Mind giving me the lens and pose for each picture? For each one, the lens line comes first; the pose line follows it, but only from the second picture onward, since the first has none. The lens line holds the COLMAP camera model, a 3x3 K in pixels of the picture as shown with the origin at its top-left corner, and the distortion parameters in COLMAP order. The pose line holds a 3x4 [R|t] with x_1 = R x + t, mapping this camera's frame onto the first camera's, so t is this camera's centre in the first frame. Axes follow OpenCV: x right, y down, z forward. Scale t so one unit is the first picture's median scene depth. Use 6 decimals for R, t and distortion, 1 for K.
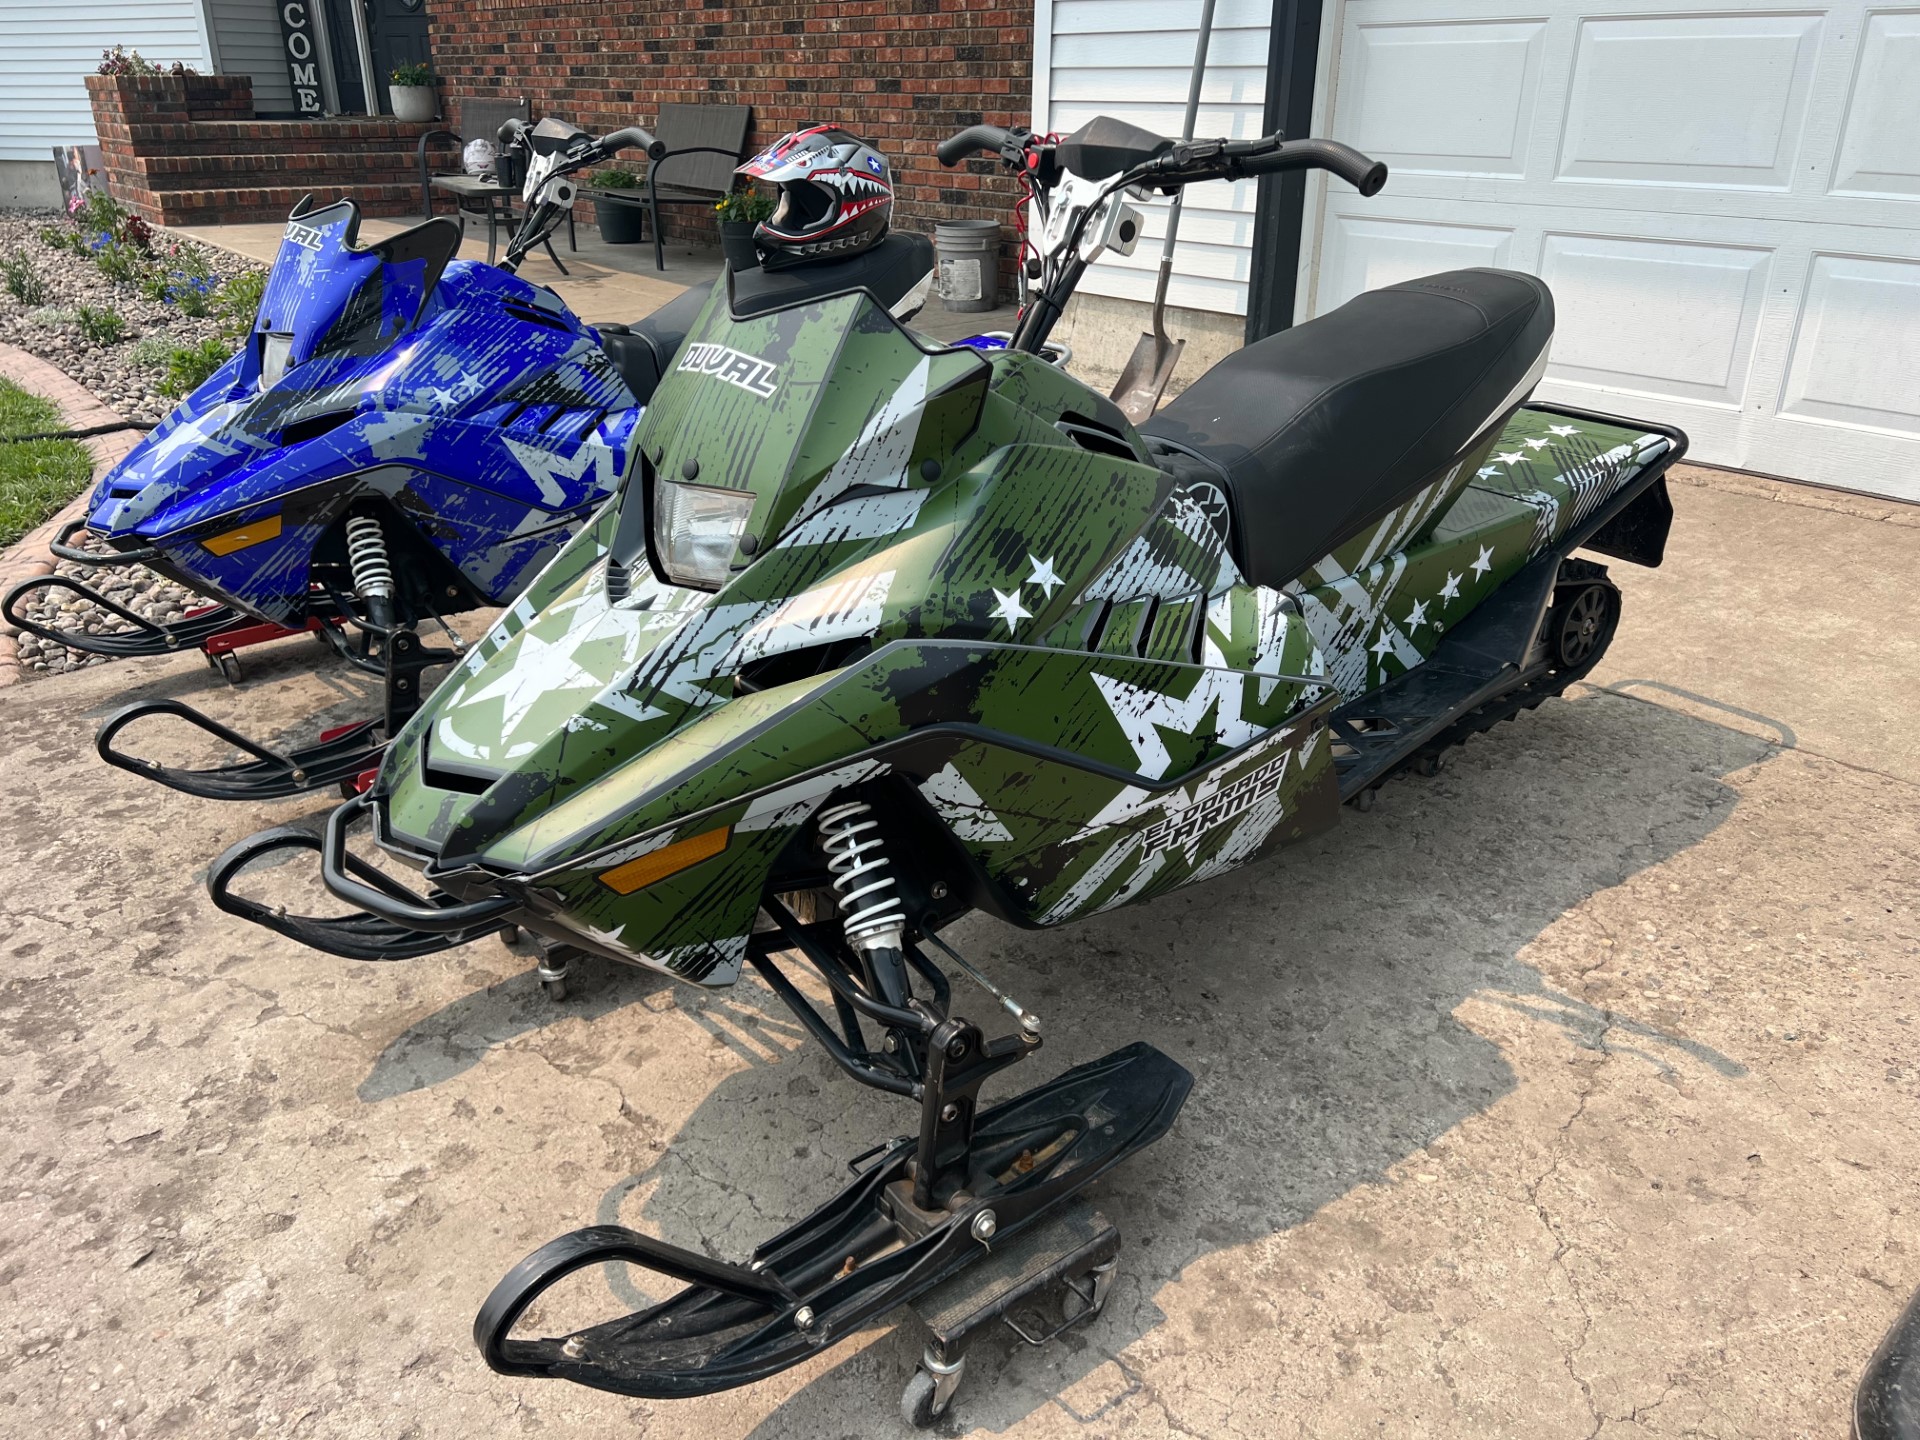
lens RADIAL K [[1417.1, 0, 968.9], [0, 1417.1, 733.1], [0, 0, 1]] dist [0.046326, -0.049075]
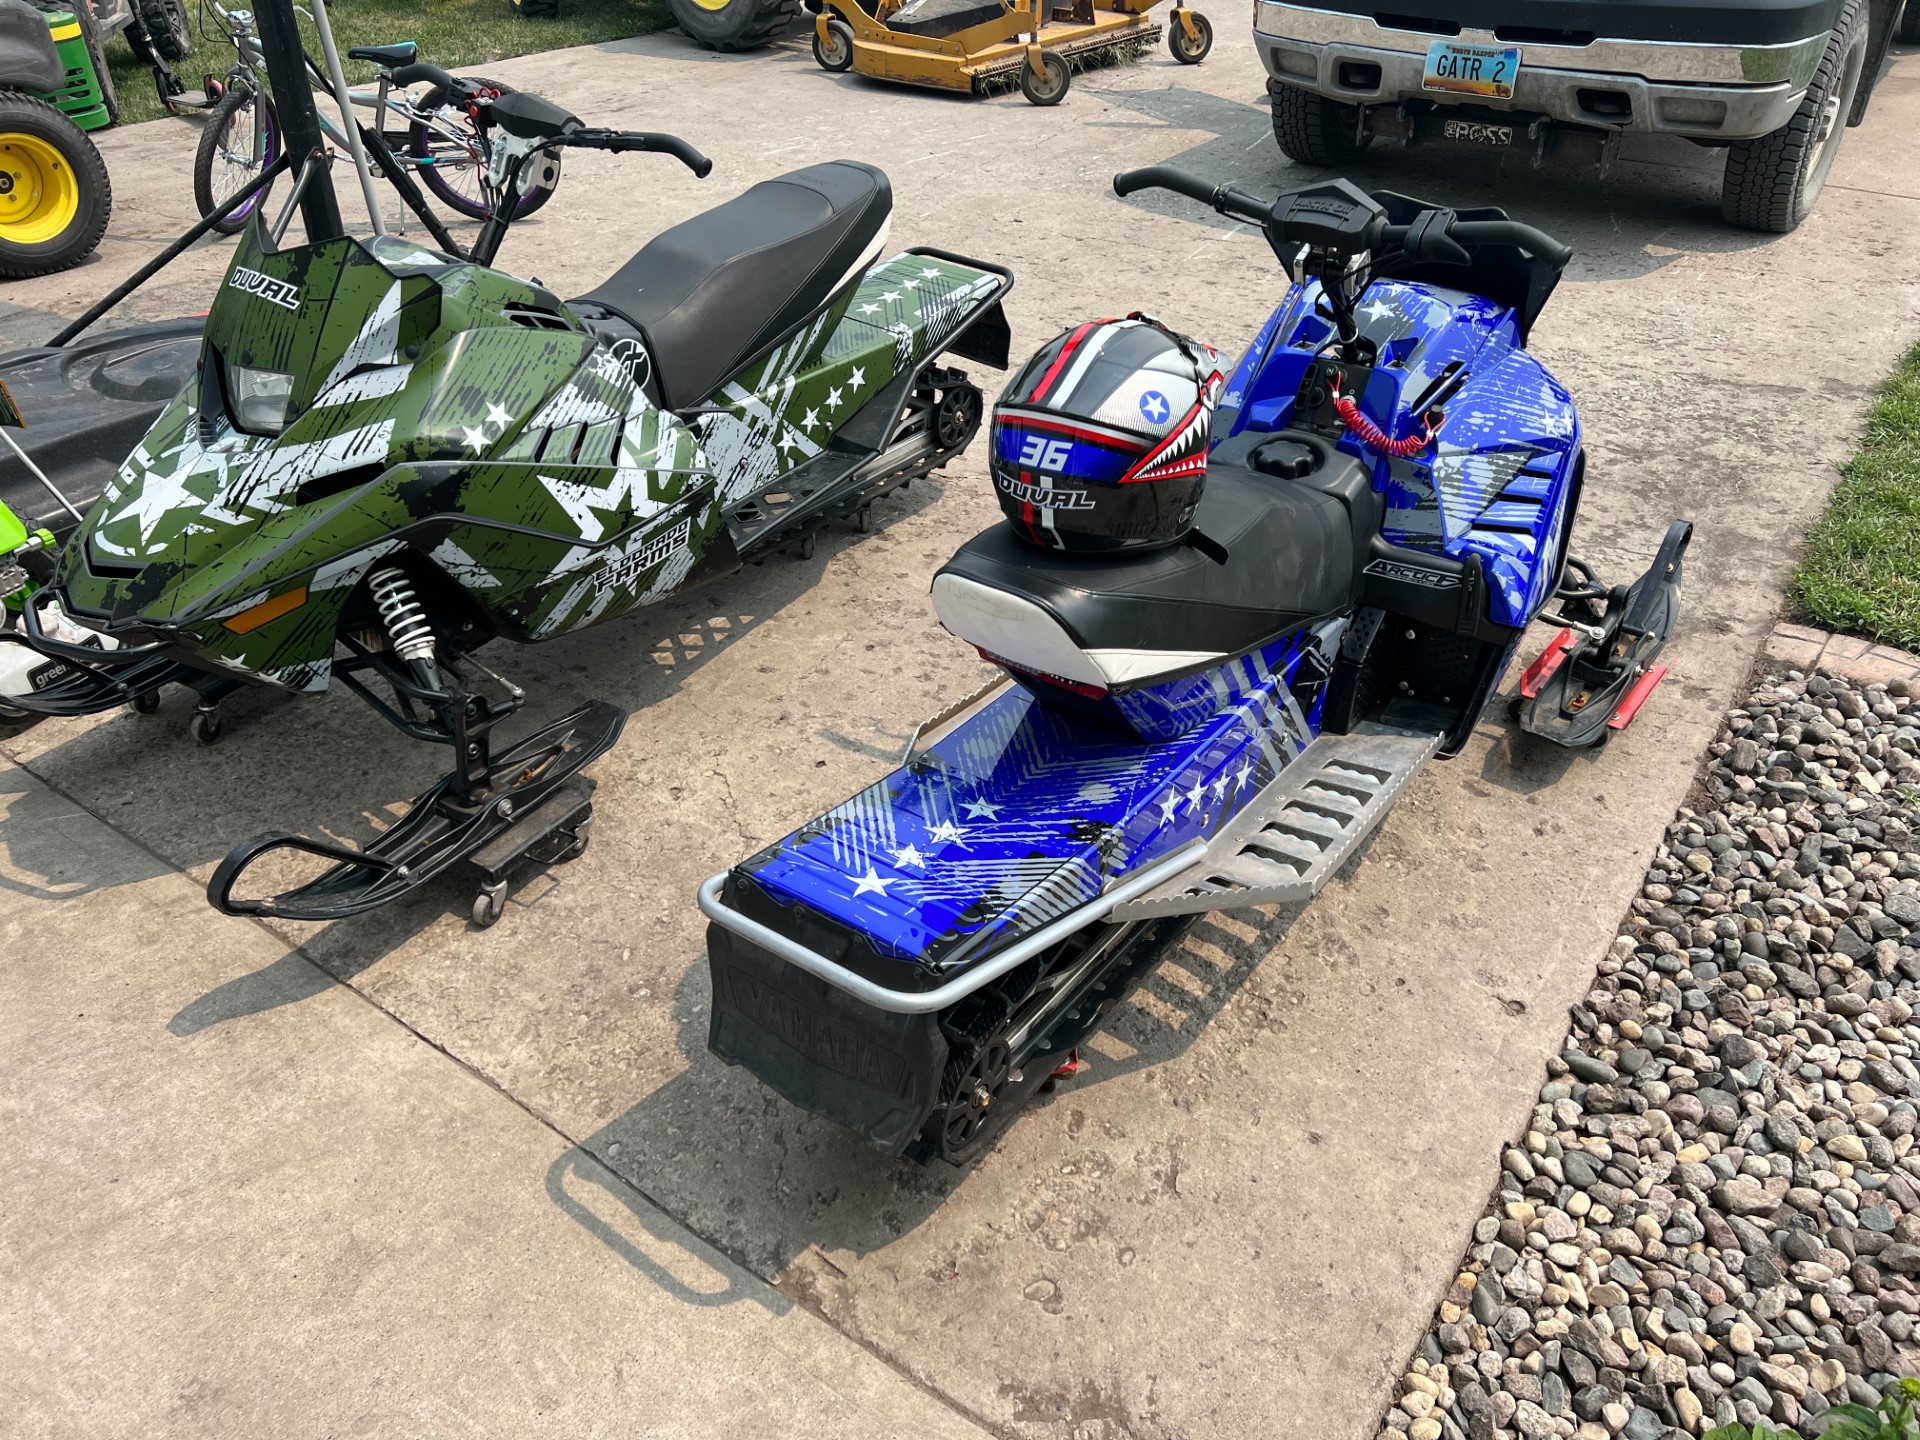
lens RADIAL K [[1417.1, 0, 946.0], [0, 1417.1, 732.1], [0, 0, 1]] dist [0.046326, -0.049075]
pose [[0.974016, -0.099891, 0.203261, 0.171011], [0.068729, 0.985524, 0.154982, 0.023755], [-0.215800, -0.136985, 0.966781, -0.660326]]
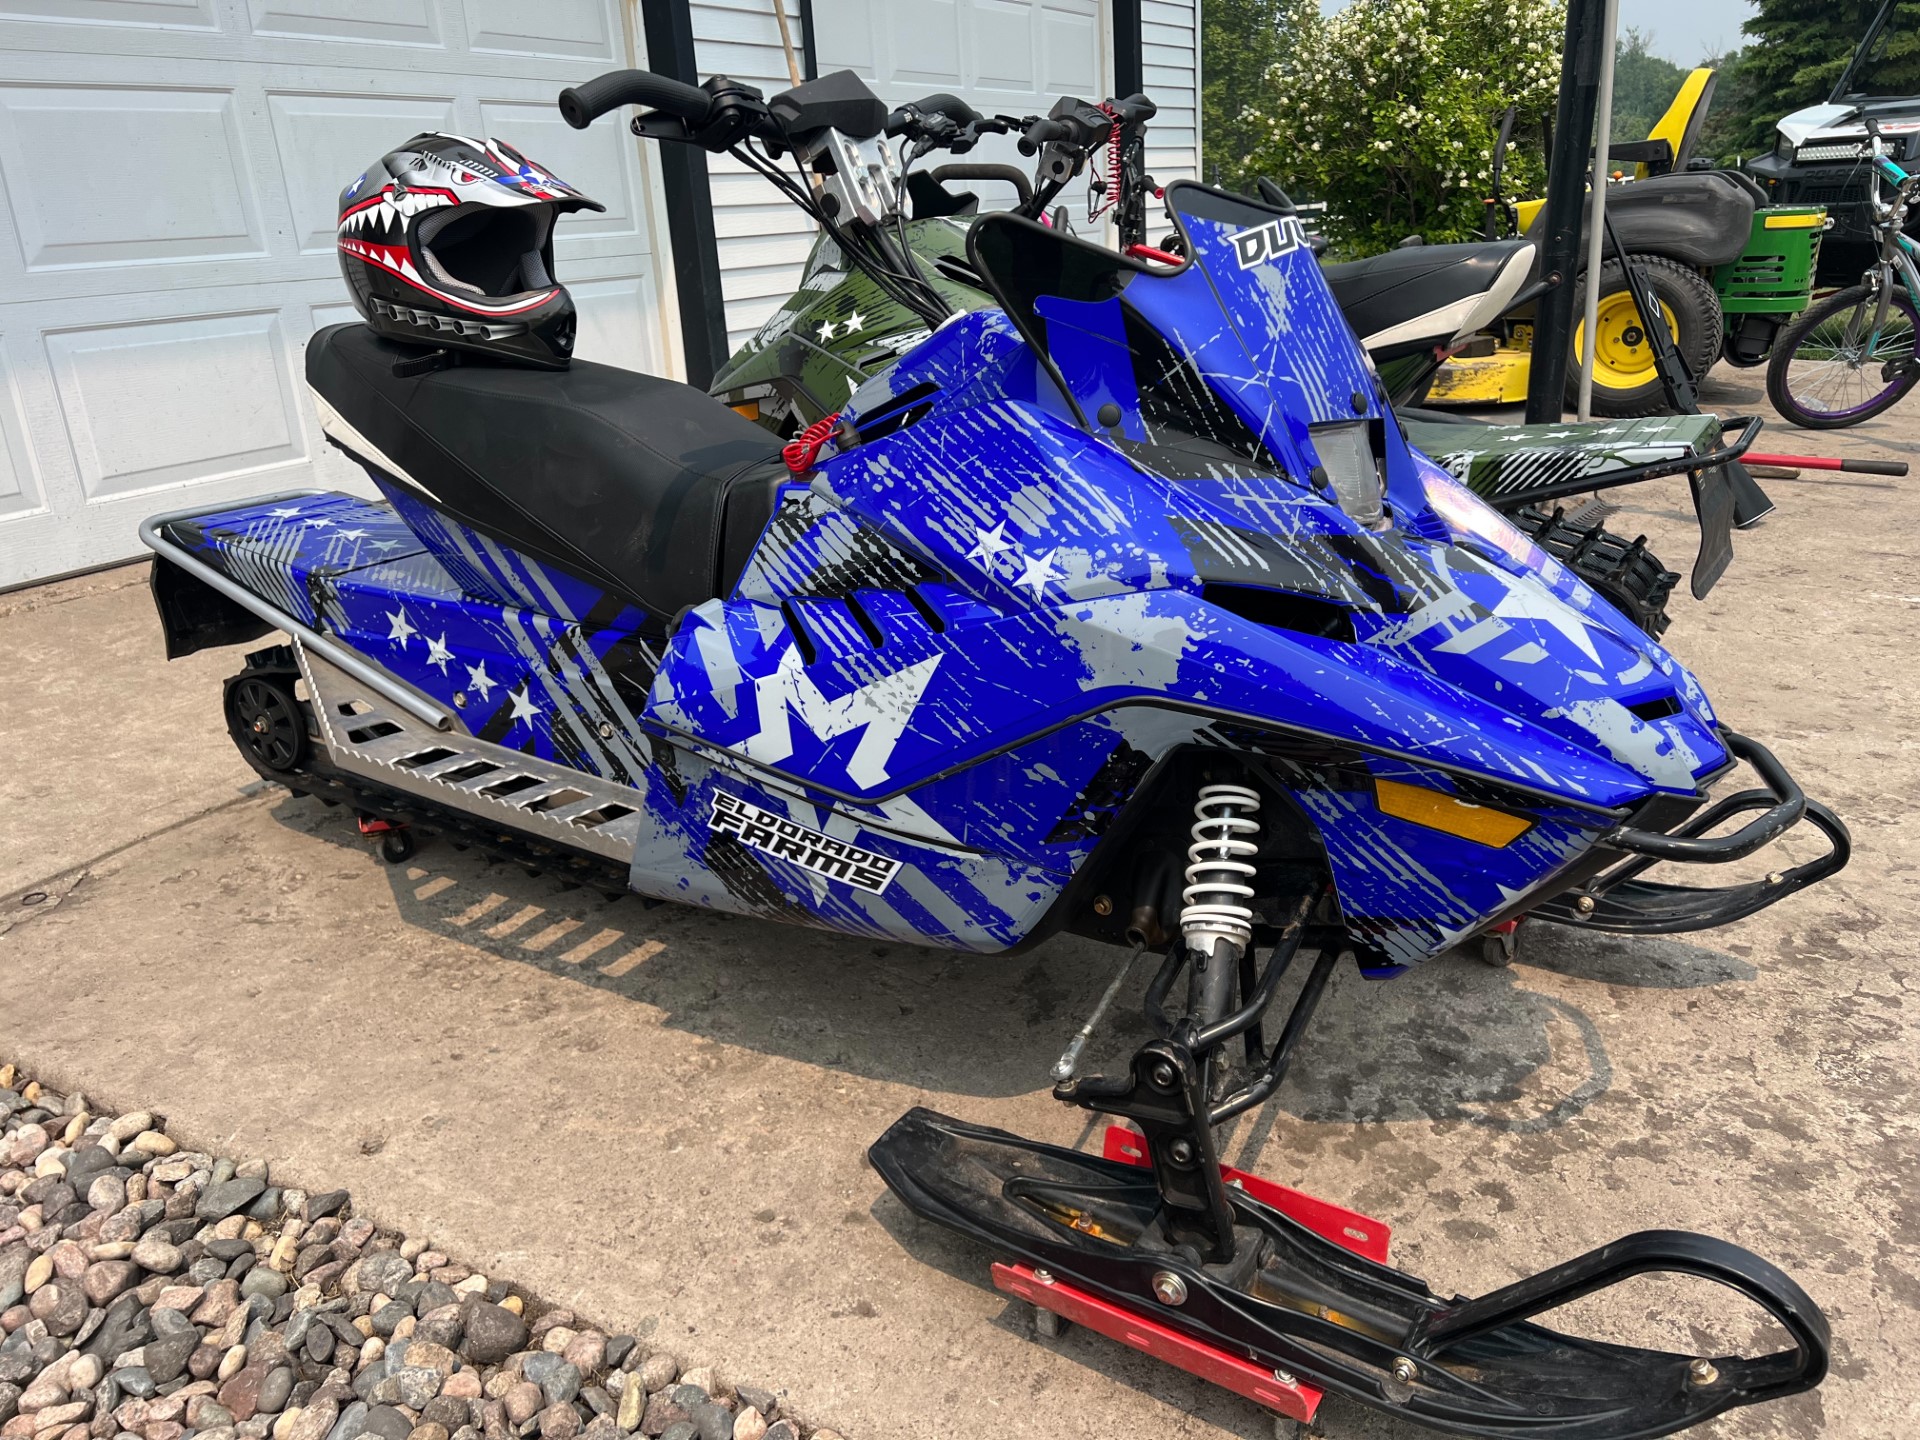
lens RADIAL K [[1417.1, 0, 955.2], [0, 1417.1, 727.0], [0, 0, 1]] dist [0.046326, -0.049075]
pose [[0.330091, 0.366882, -0.869734, 1.904897], [-0.398494, 0.889411, 0.223942, -0.103970], [0.855712, 0.272662, 0.439787, 0.384558]]
